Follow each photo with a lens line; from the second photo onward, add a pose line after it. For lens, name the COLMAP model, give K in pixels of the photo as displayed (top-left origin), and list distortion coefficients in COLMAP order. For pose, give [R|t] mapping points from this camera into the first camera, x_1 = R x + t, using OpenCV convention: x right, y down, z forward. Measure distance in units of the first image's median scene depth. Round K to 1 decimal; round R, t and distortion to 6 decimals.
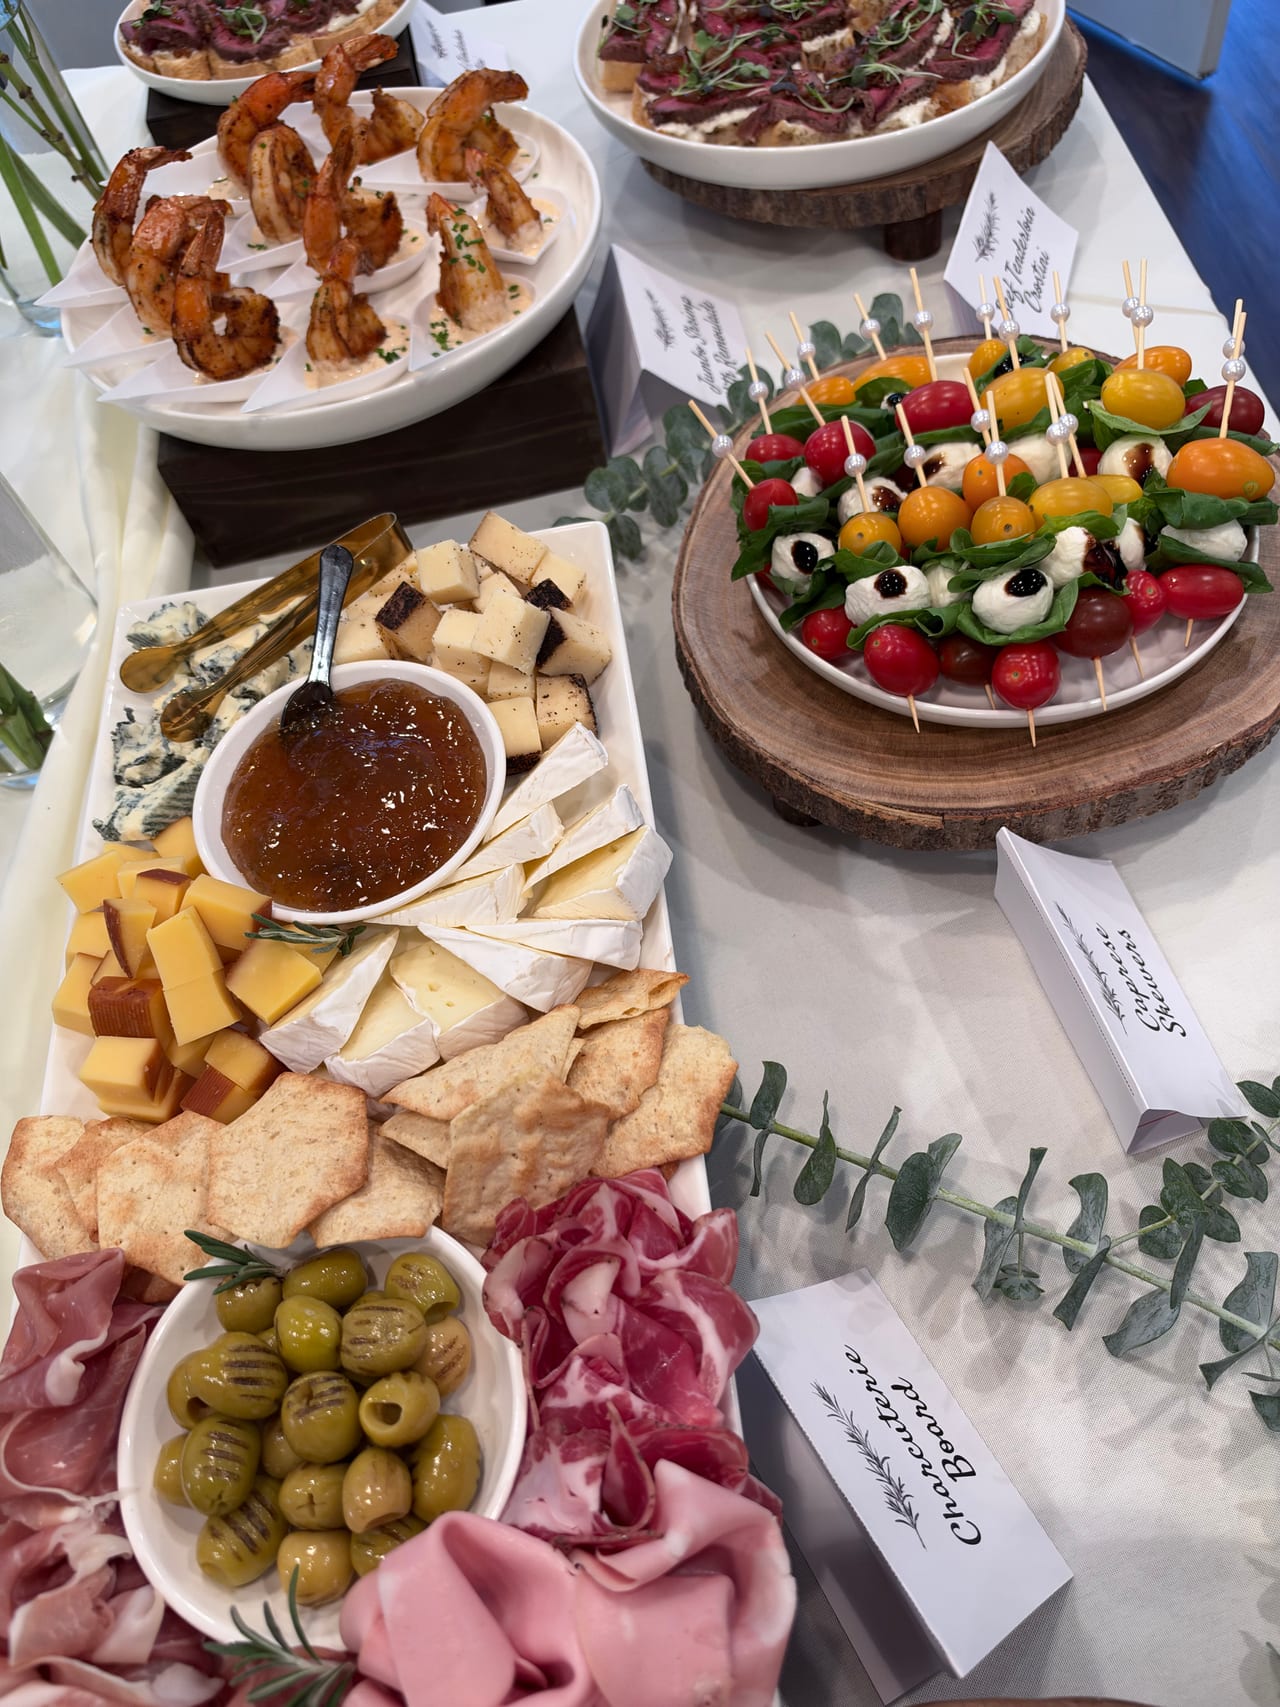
lens RADIAL K [[1301.6, 0, 648.4], [0, 1301.6, 849.8], [0, 0, 1]] dist [0.065016, -0.180282]
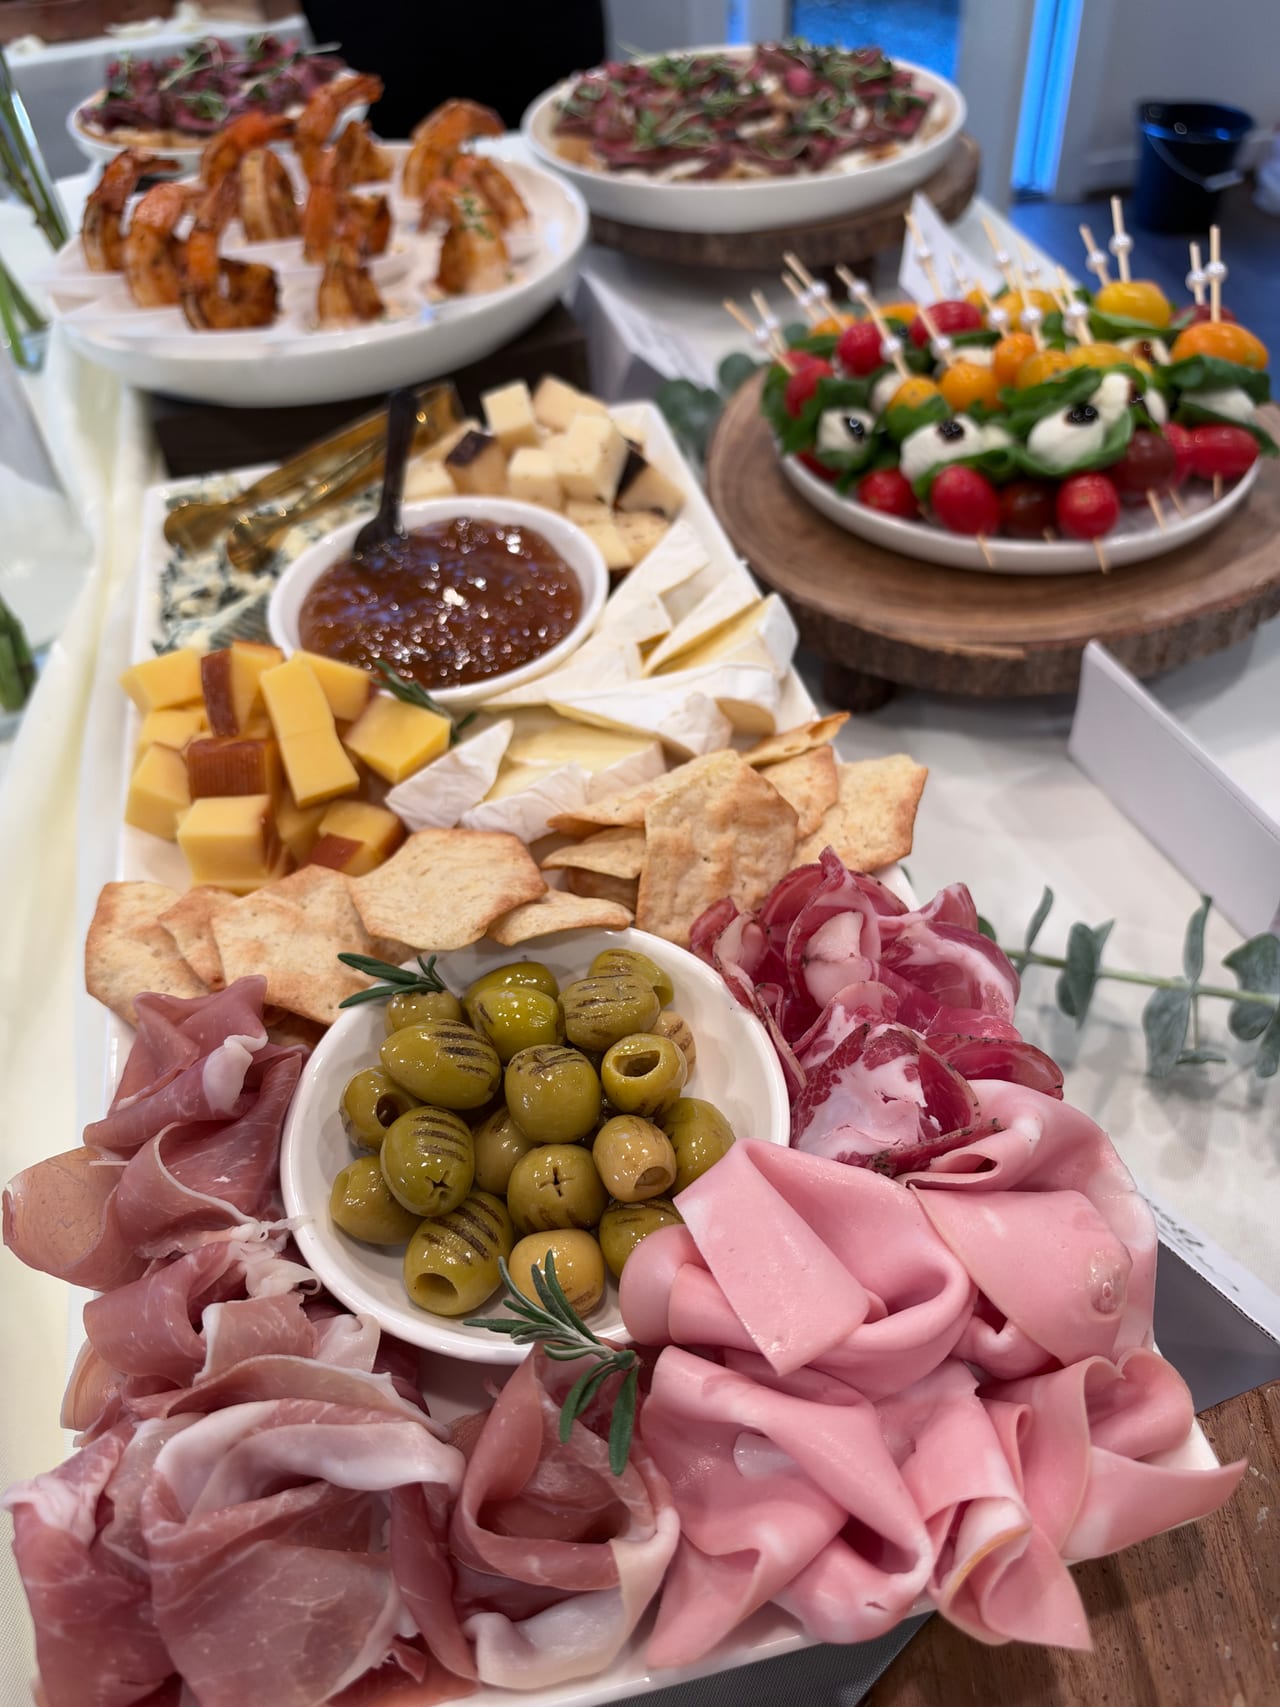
lens RADIAL K [[1306.0, 0, 635.1], [0, 1306.0, 897.7], [0, 0, 1]] dist [0.083122, -0.223603]
pose [[0.988334, -0.041215, 0.146620, -0.250810], [0.071514, 0.975546, -0.207834, 0.390355], [-0.134469, 0.215895, 0.967113, 0.122636]]
